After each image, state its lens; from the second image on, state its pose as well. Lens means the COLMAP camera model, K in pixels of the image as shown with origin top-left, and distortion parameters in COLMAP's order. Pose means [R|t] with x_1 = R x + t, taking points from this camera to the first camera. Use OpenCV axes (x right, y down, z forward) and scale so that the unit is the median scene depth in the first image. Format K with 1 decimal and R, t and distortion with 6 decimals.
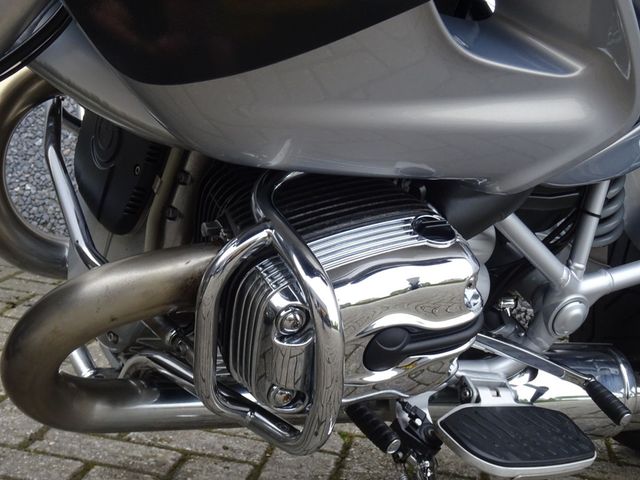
lens RADIAL K [[1152.5, 0, 320.0], [0, 1152.5, 239.8], [0, 0, 1]] dist [-0.028122, 0.000000]
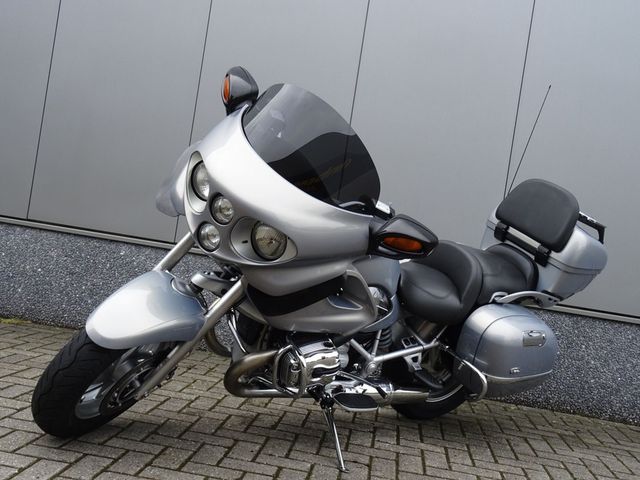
lens RADIAL K [[659.7, 0, 321.1], [0, 659.7, 241.5], [0, 0, 1]] dist [-0.005796, 0.000000]
pose [[0.999381, 0.004152, 0.034929, -0.013586], [0.001065, 0.988979, -0.148054, -0.022574], [-0.035159, 0.147999, 0.988362, -1.285001]]
